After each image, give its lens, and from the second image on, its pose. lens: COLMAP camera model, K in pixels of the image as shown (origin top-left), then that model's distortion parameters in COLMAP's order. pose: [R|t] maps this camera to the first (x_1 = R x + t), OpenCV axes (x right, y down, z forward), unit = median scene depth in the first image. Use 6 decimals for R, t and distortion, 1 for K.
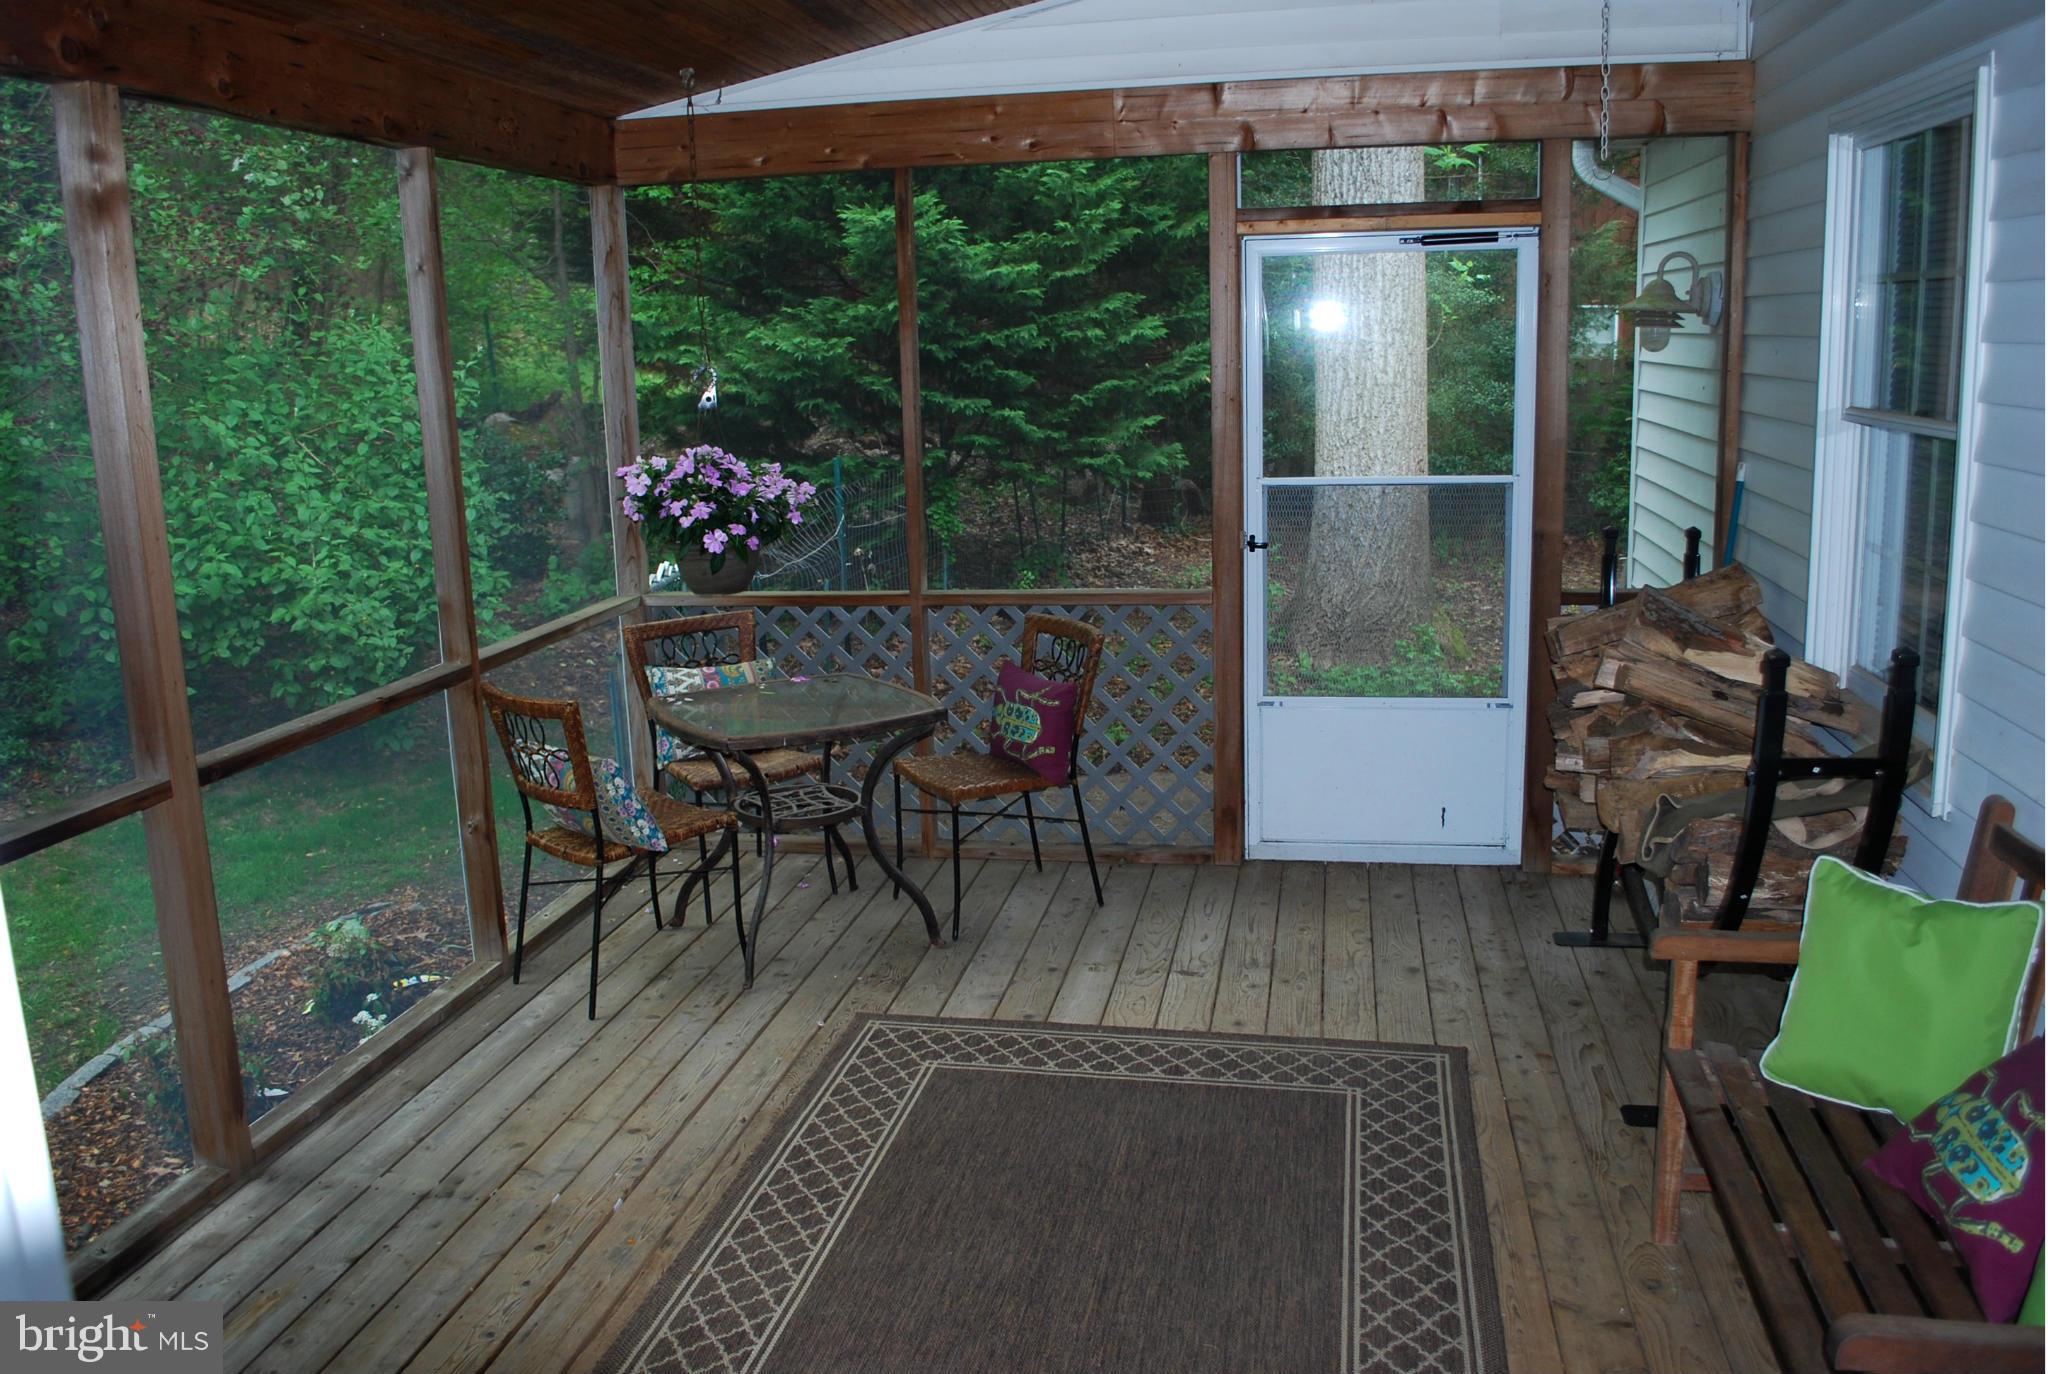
lens RADIAL K [[1627.1, 0, 1024.0], [0, 1627.1, 687.0], [0, 0, 1]] dist [-0.077821, 0.006130]
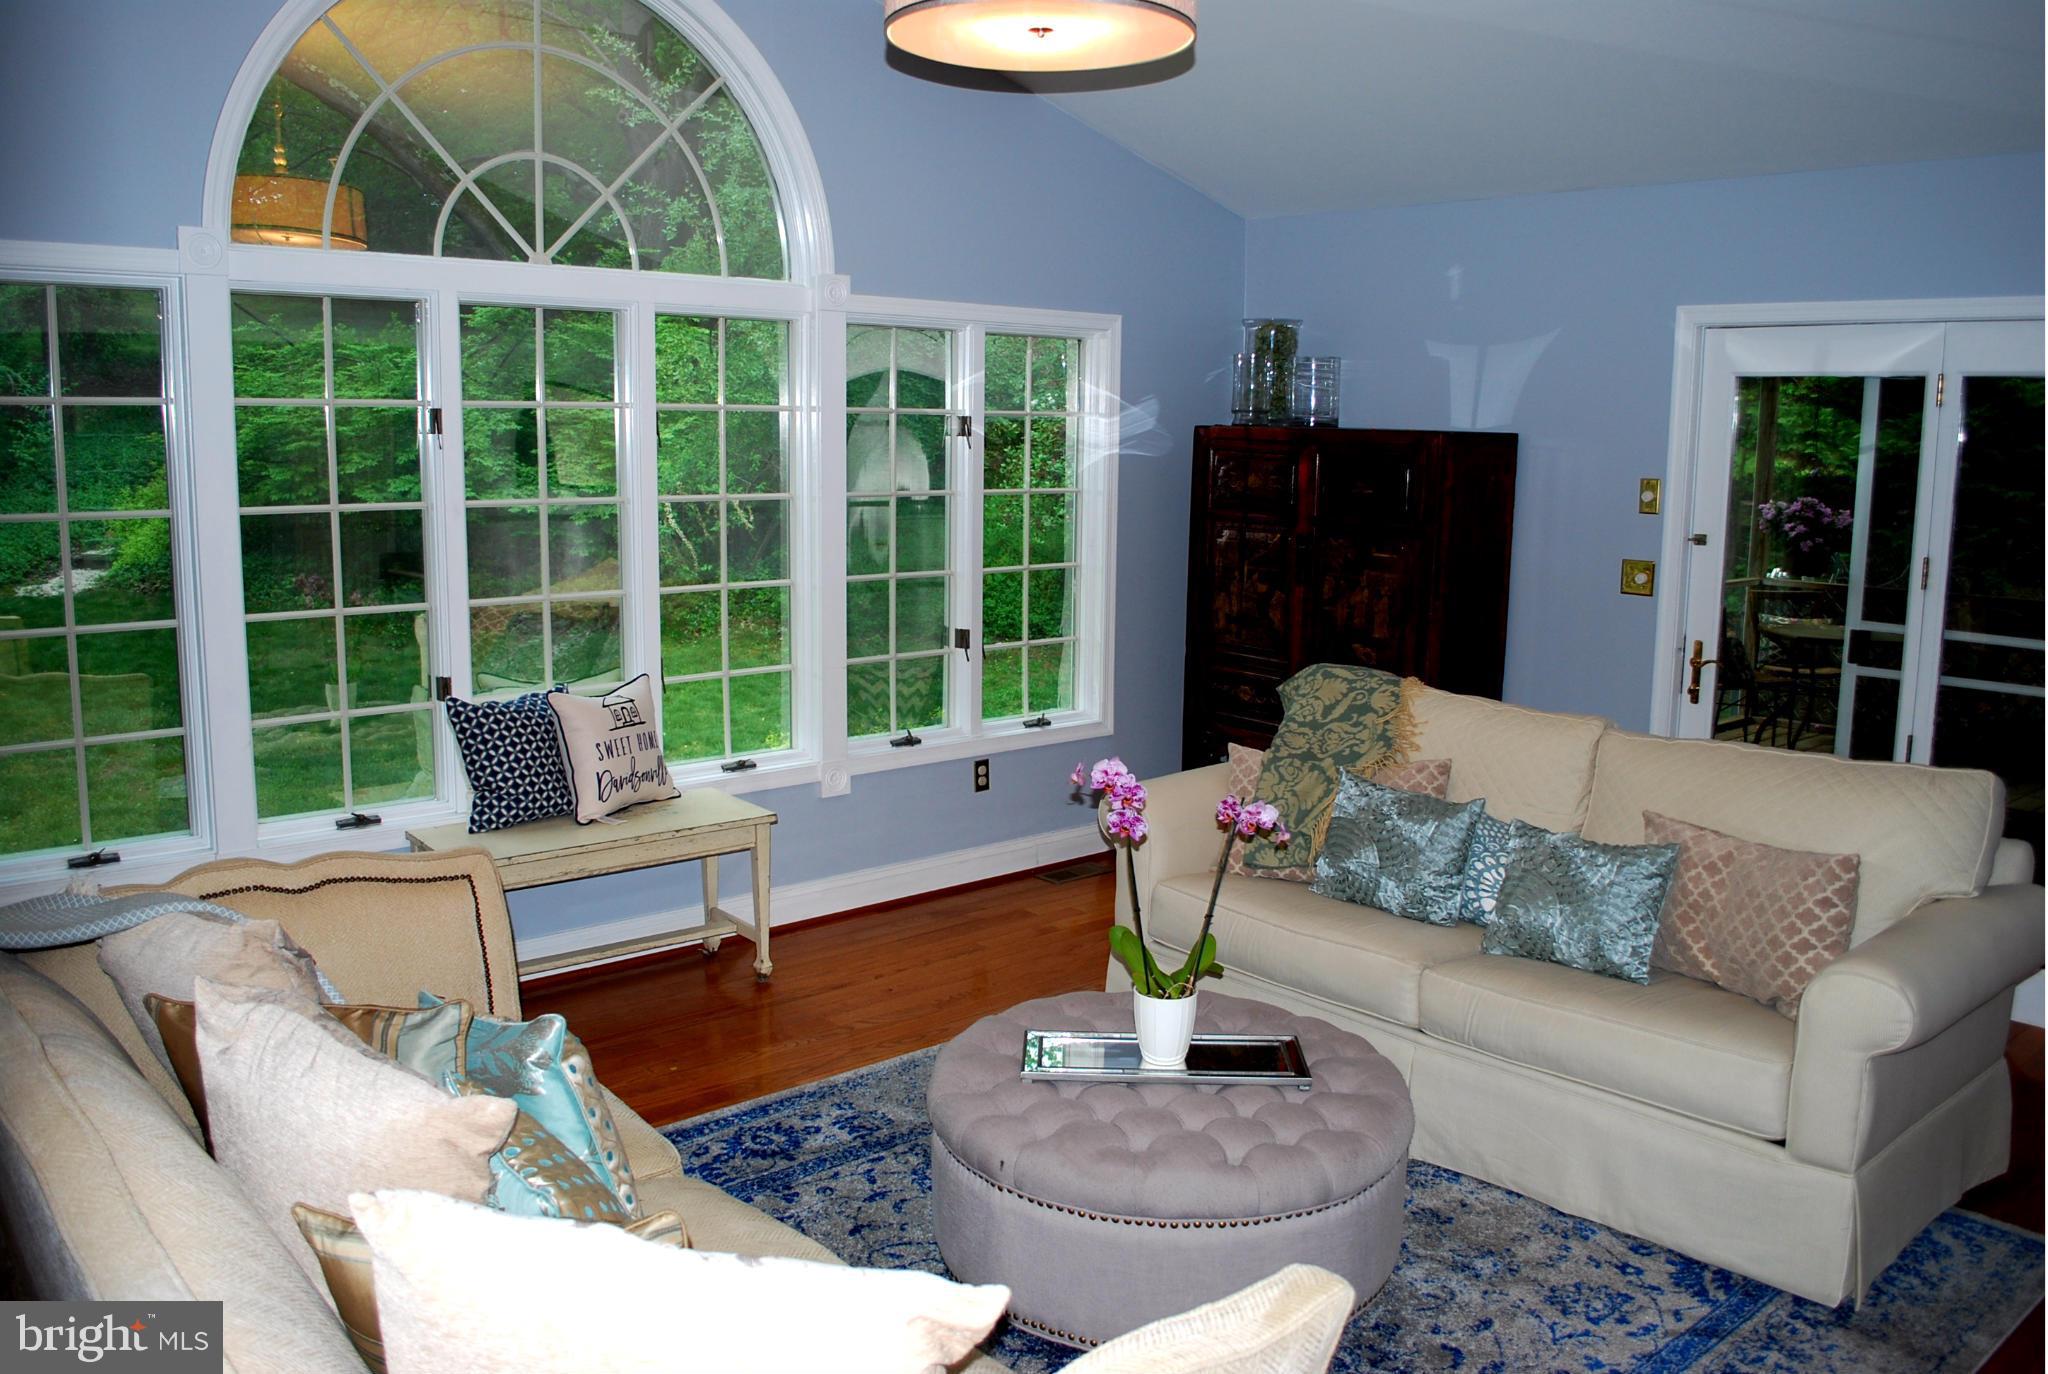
lens RADIAL K [[1627.1, 0, 1024.0], [0, 1627.1, 687.0], [0, 0, 1]] dist [-0.077821, 0.006130]
pose [[0.786143, 0.128248, -0.604593, 0.229623], [-0.155193, 0.987854, 0.007750, 0.190440], [0.598243, 0.087736, 0.796497, -0.980128]]
